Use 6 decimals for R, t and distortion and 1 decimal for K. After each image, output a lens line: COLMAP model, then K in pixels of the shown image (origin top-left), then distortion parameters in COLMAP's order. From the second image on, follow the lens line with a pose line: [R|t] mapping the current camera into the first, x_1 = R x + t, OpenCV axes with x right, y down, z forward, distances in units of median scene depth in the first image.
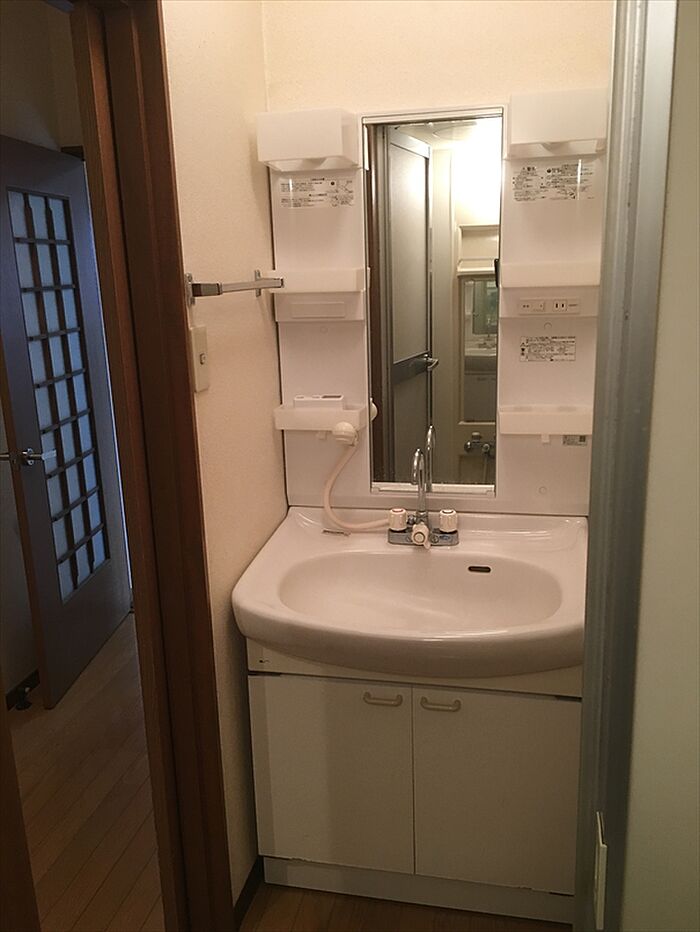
lens RADIAL K [[799.3, 0, 349.1], [0, 799.3, 467.2], [0, 0, 1]] dist [0.056773, -0.061232]
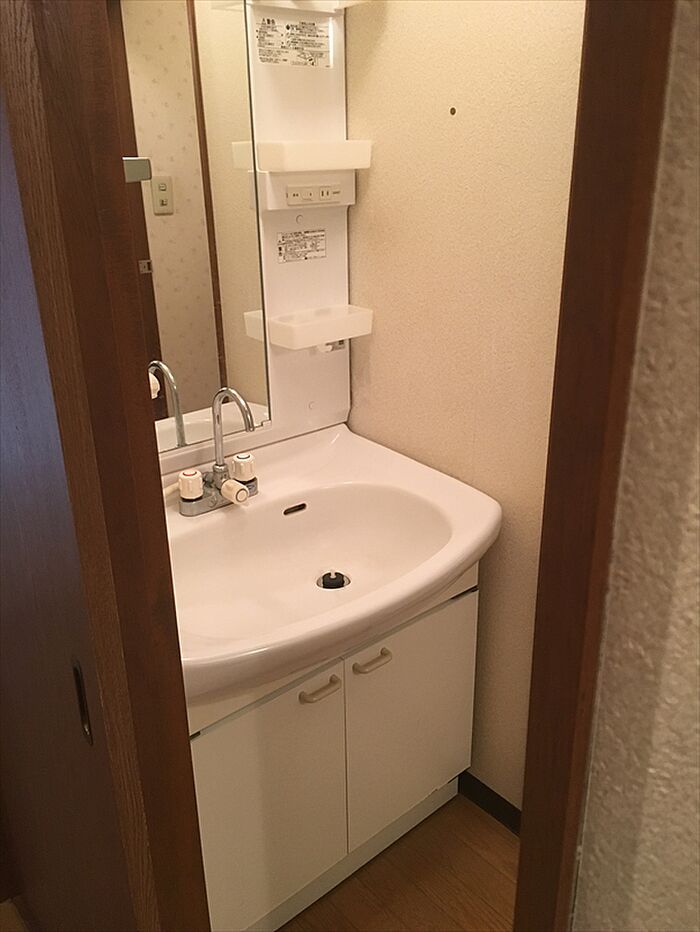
lens RADIAL K [[799.3, 0, 353.5], [0, 799.3, 467.7], [0, 0, 1]] dist [0.056773, -0.061232]
pose [[0.596141, -0.280116, 0.752430, -0.451675], [0.195103, 0.959615, 0.202668, -0.081821], [-0.778813, 0.025983, 0.626717, 0.414735]]
